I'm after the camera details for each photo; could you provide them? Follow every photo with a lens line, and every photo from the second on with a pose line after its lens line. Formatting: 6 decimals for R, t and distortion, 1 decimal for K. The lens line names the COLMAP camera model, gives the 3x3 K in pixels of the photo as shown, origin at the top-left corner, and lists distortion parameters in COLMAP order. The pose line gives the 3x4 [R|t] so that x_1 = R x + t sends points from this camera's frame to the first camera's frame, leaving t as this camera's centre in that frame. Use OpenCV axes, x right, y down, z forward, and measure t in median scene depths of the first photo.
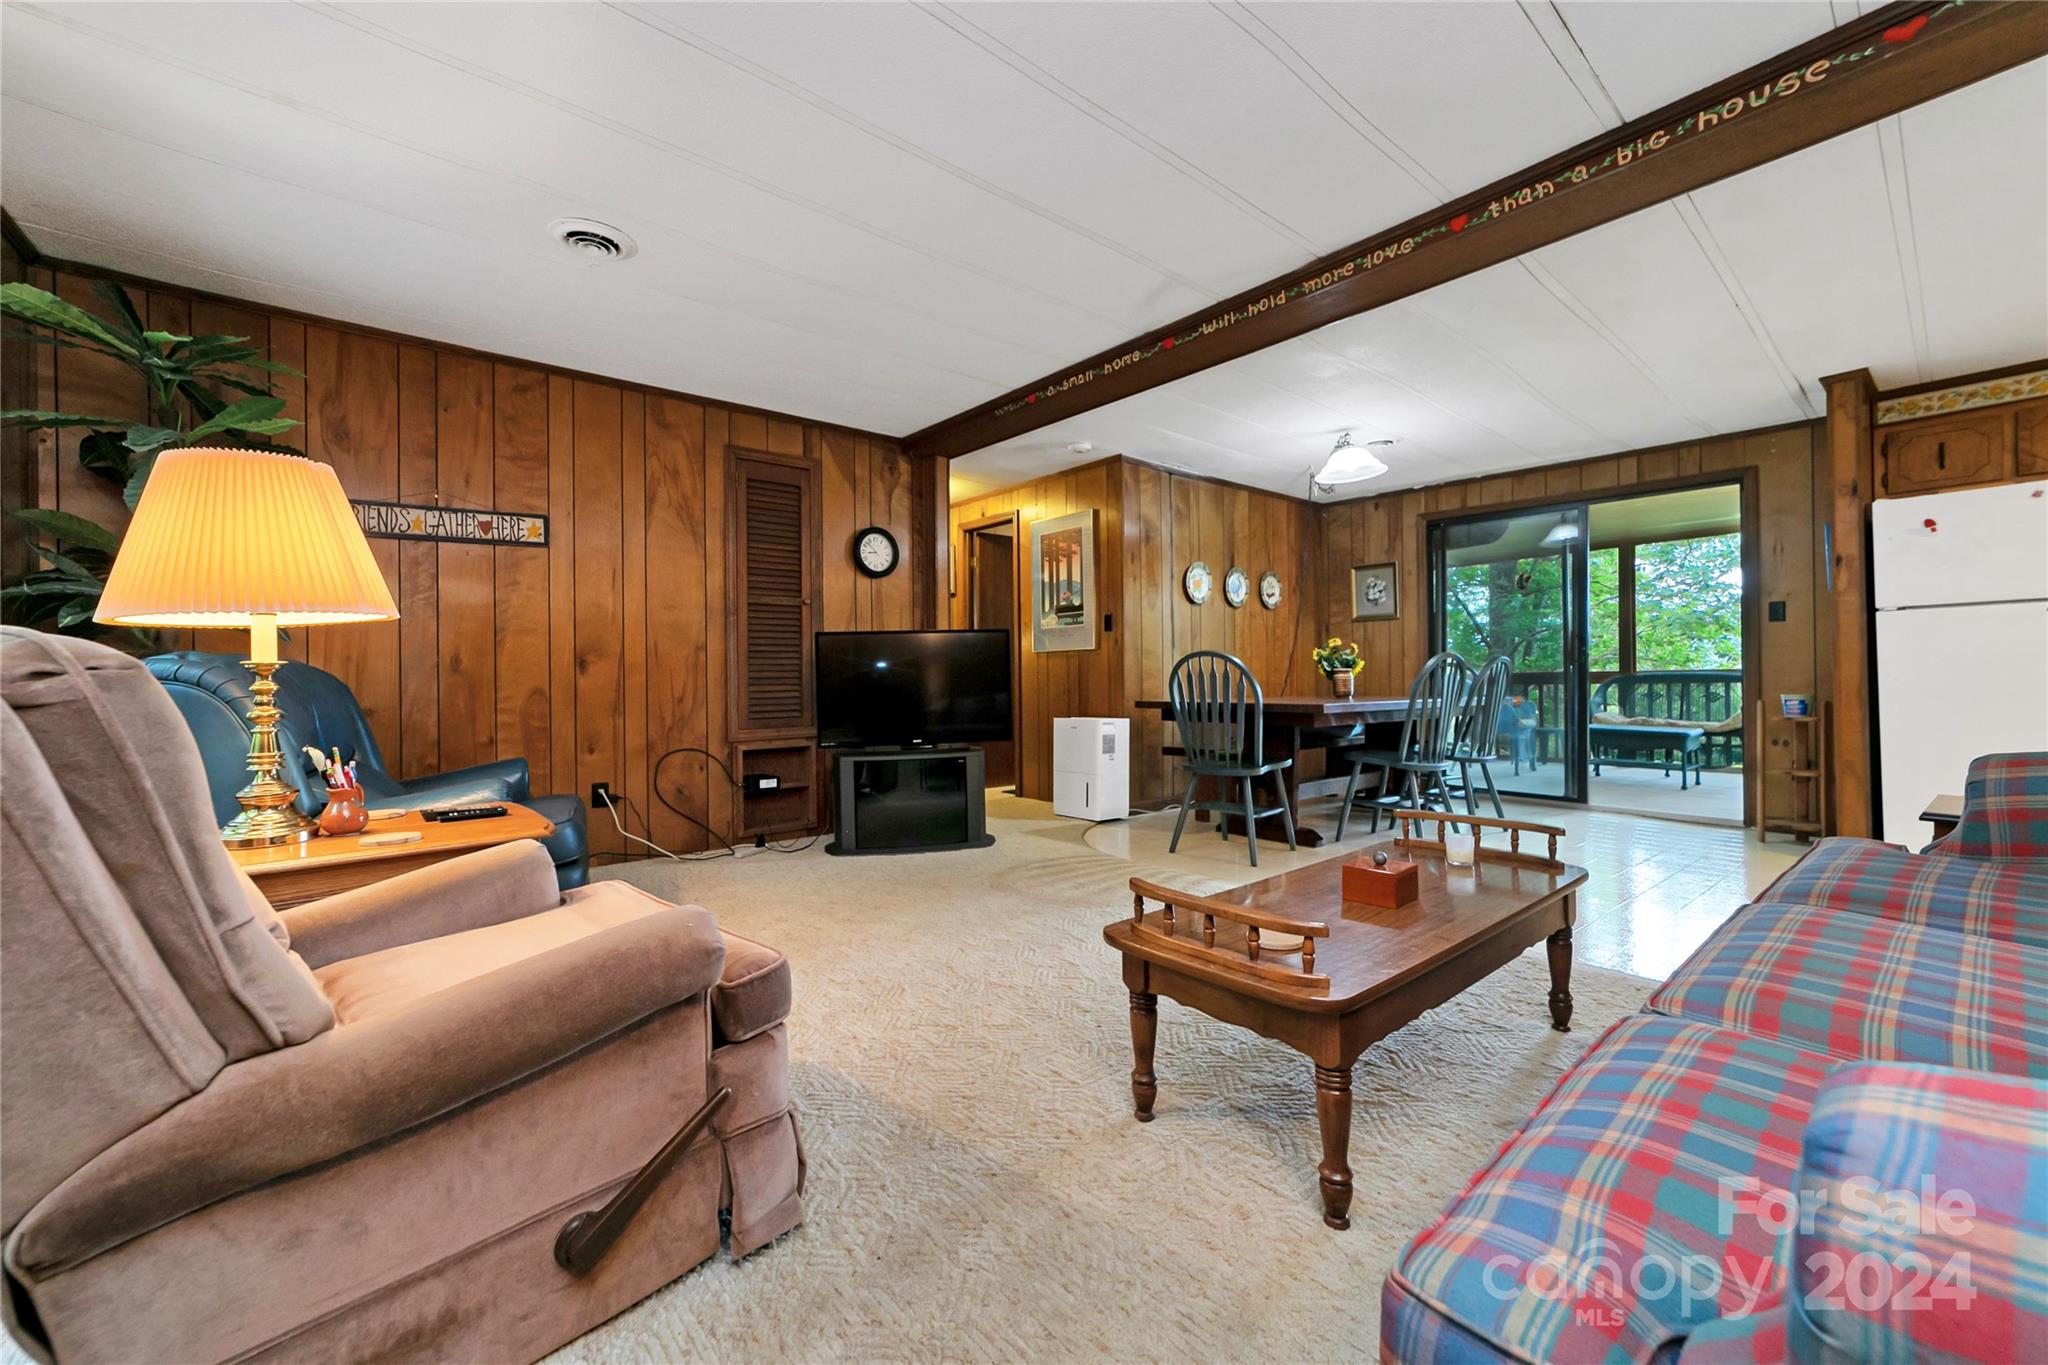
lens RADIAL K [[806.7, 0, 1030.2], [0, 806.7, 676.6], [0, 0, 1]] dist [-0.011068, 0.008579]
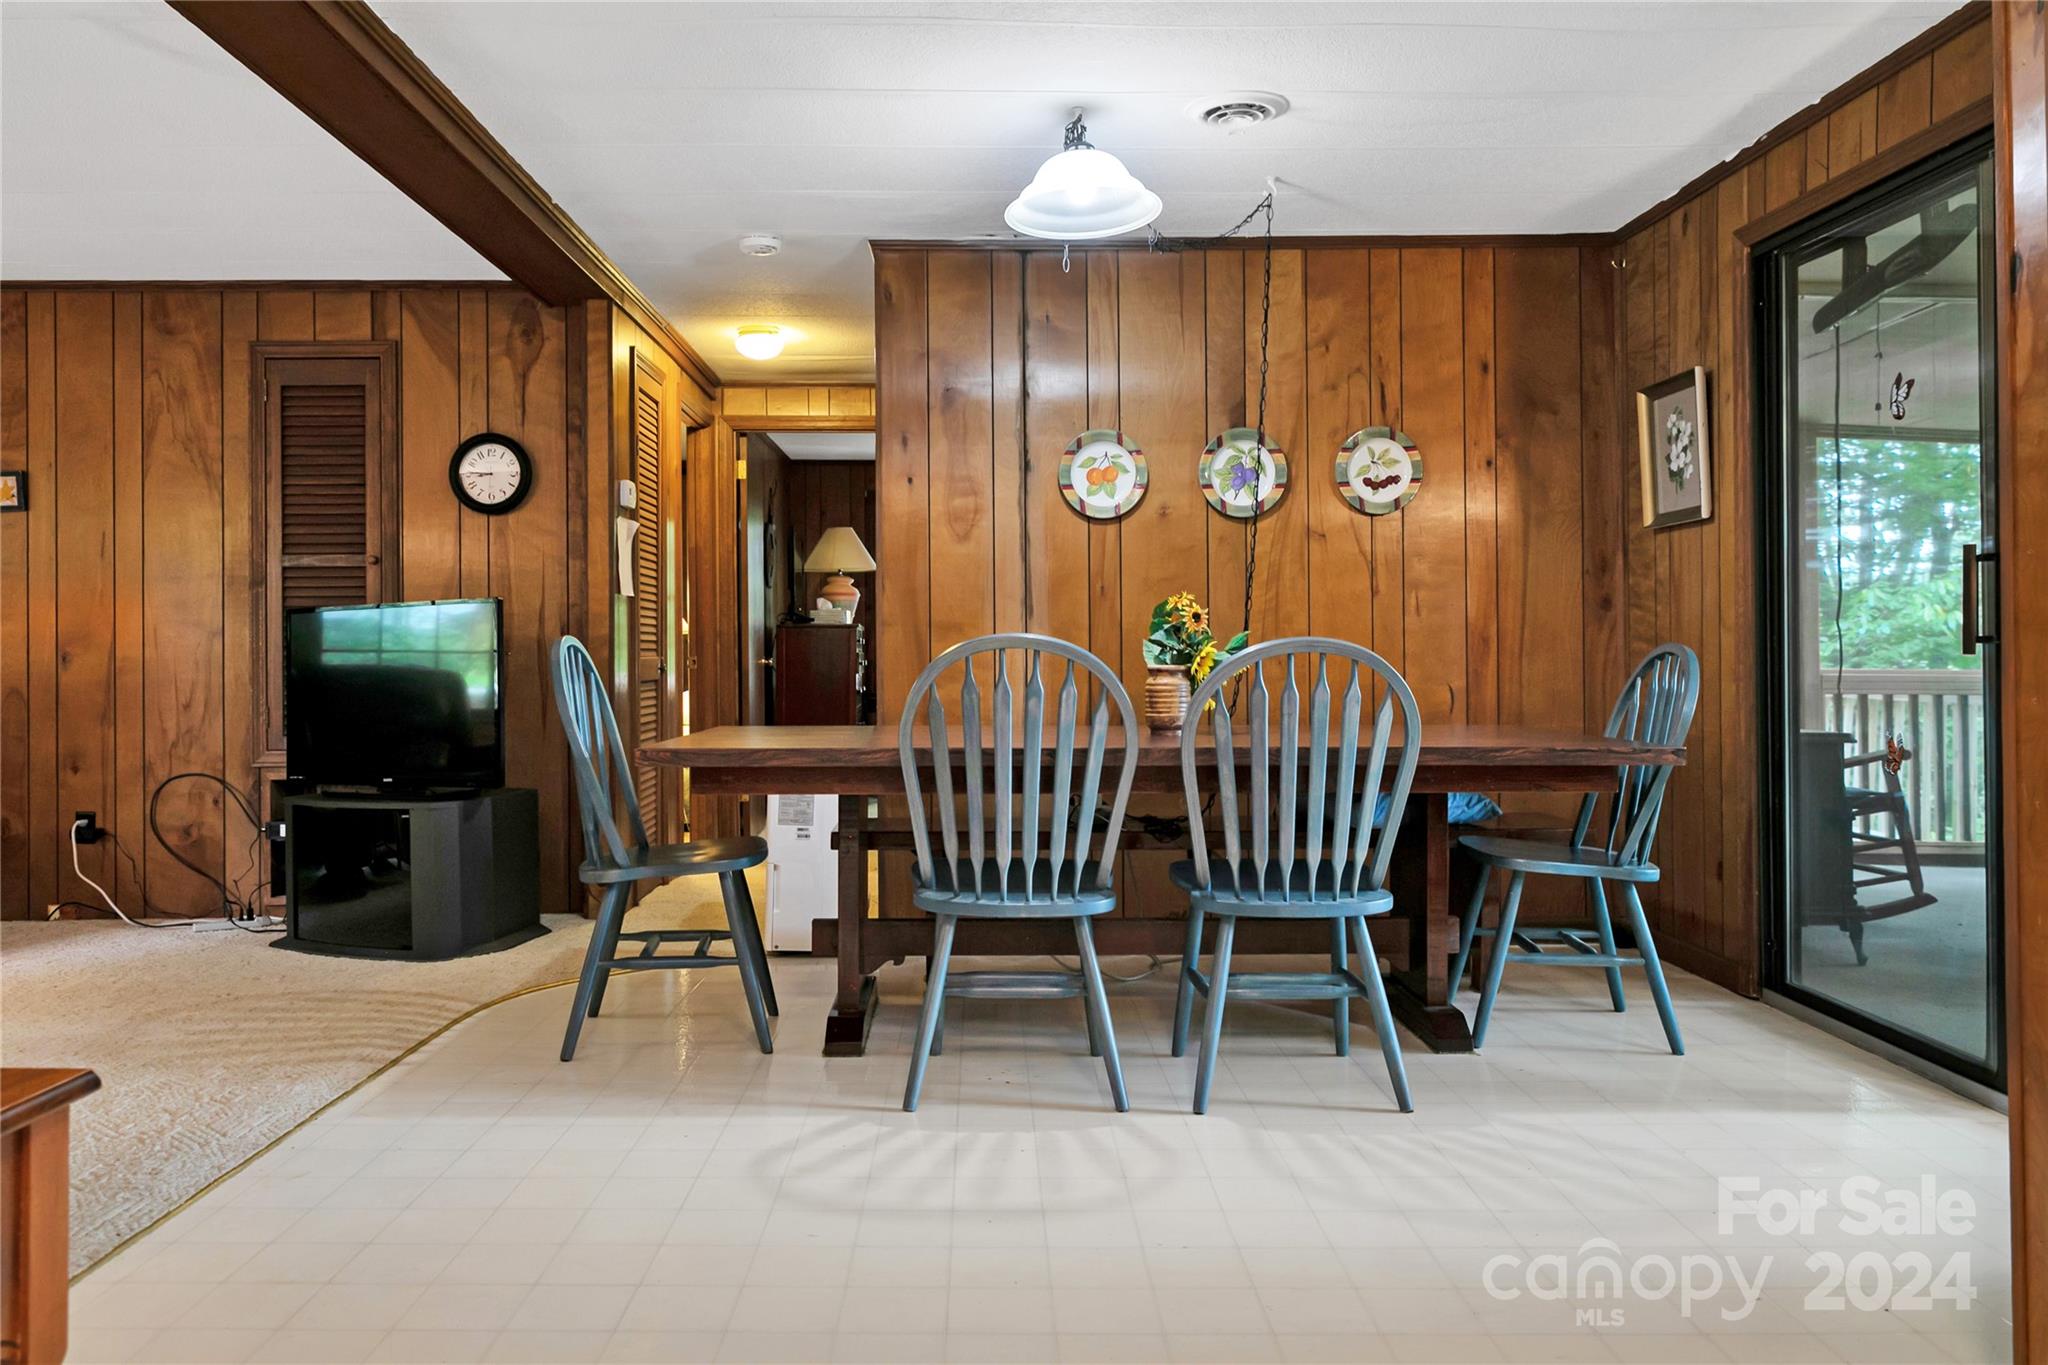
lens RADIAL K [[1533.2, 0, 1019.7], [0, 1533.2, 652.6], [0, 0, 1]] dist [0.005761, 0.004168]
pose [[0.778824, 0.000540, -0.627242, 0.908672], [0.001270, 0.999996, 0.002438, -0.018947], [0.627241, -0.002695, 0.778821, 0.349512]]
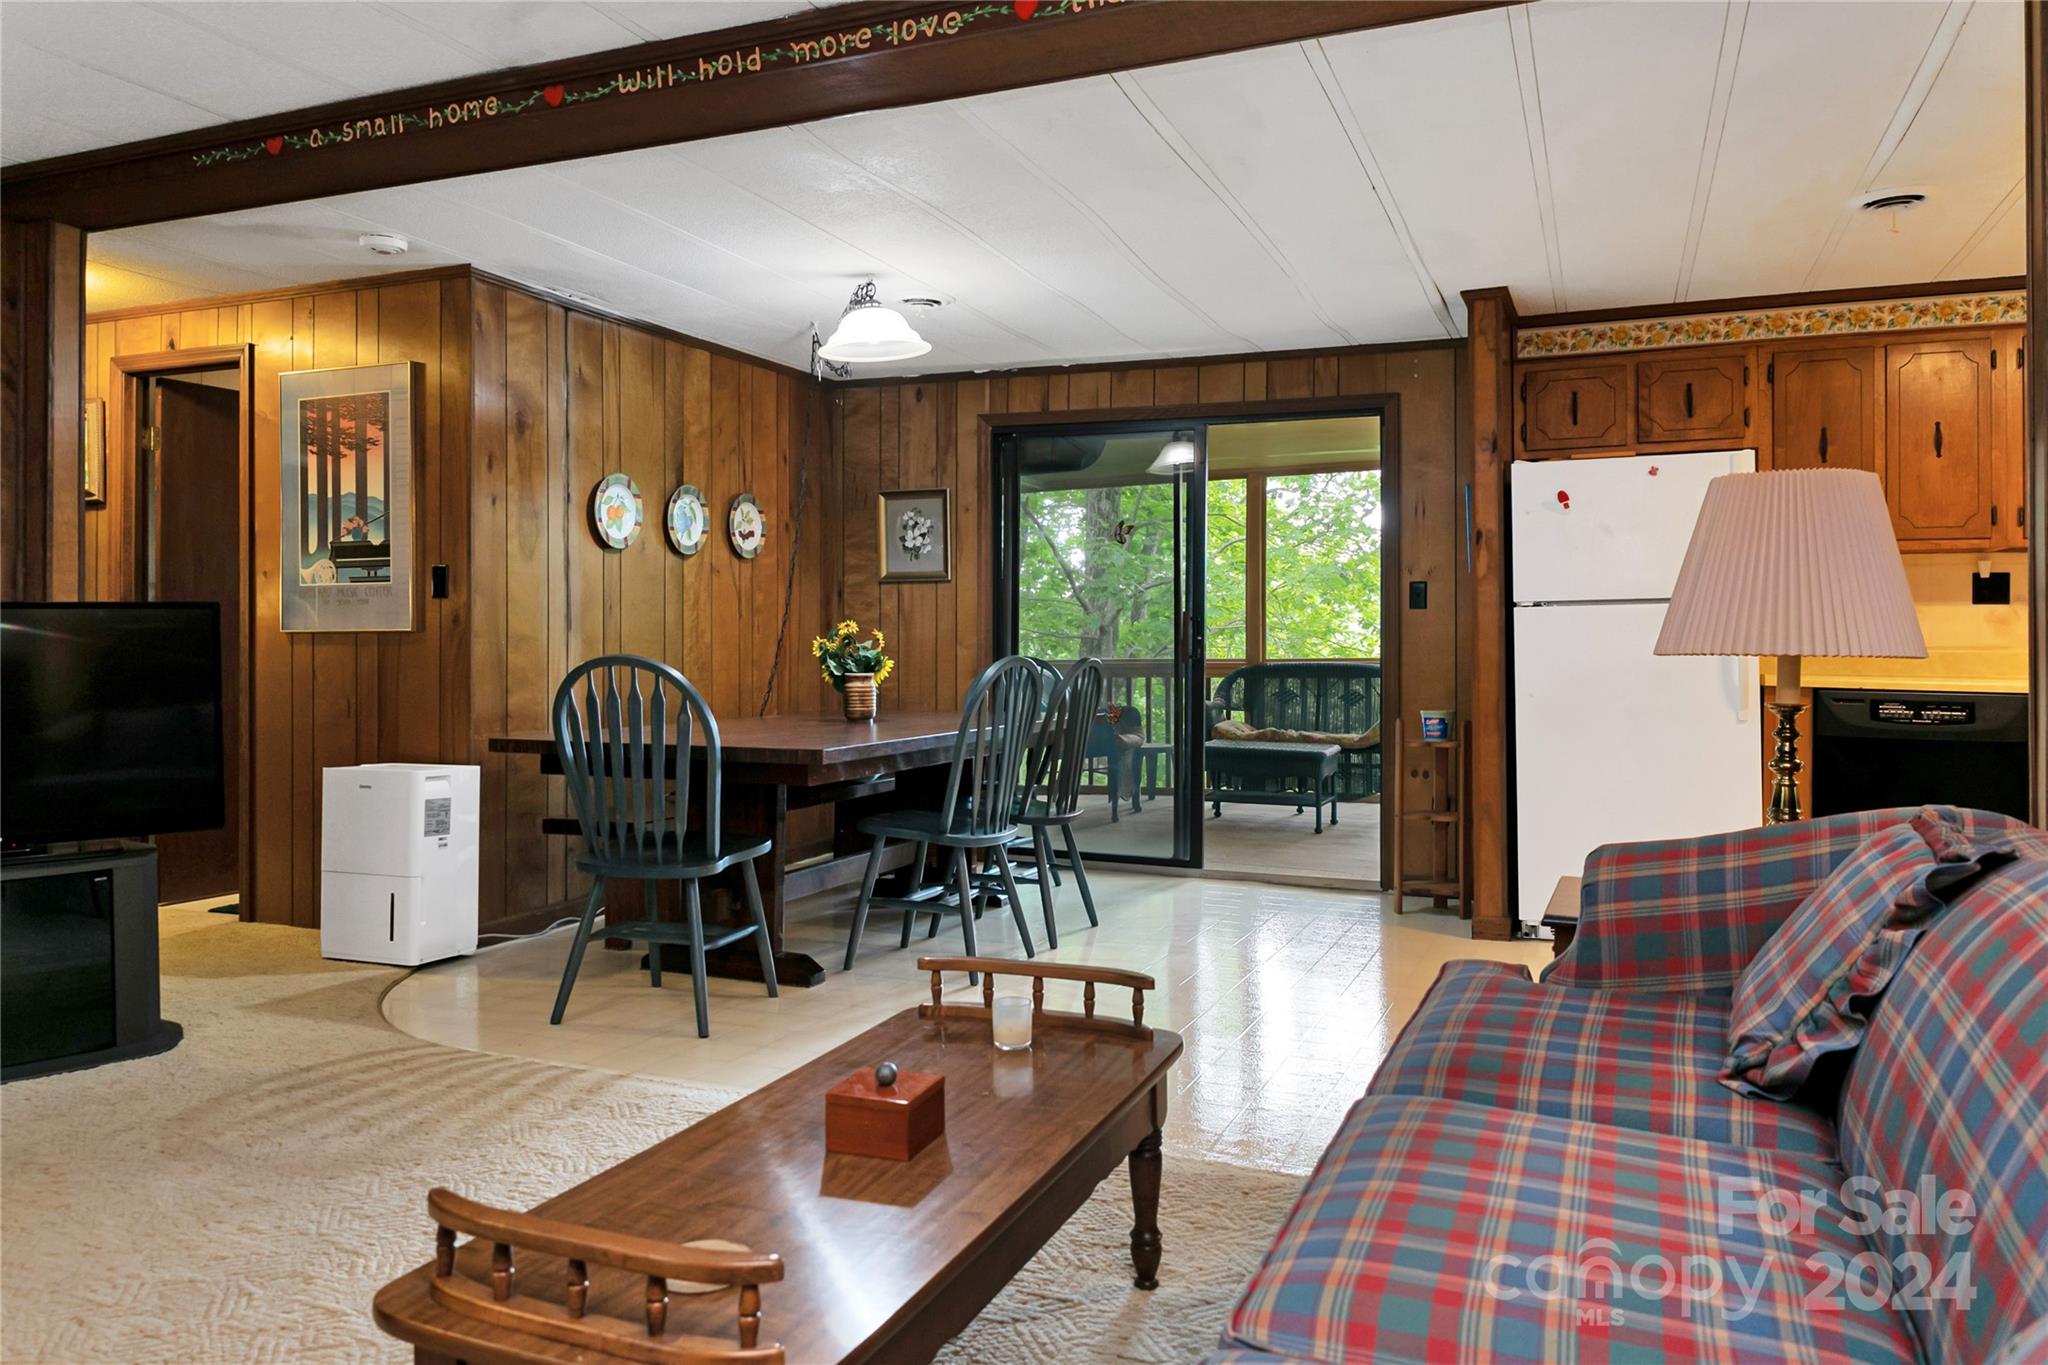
lens RADIAL K [[1426.5, 0, 1017.2], [0, 1426.5, 638.4], [0, 0, 1]] dist [-0.005489, -0.010200]
pose [[0.891799, 0.009719, 0.452327, 0.014589], [-0.009114, 0.999952, -0.003518, -0.035094], [-0.452340, -0.000985, 0.891845, 0.004651]]
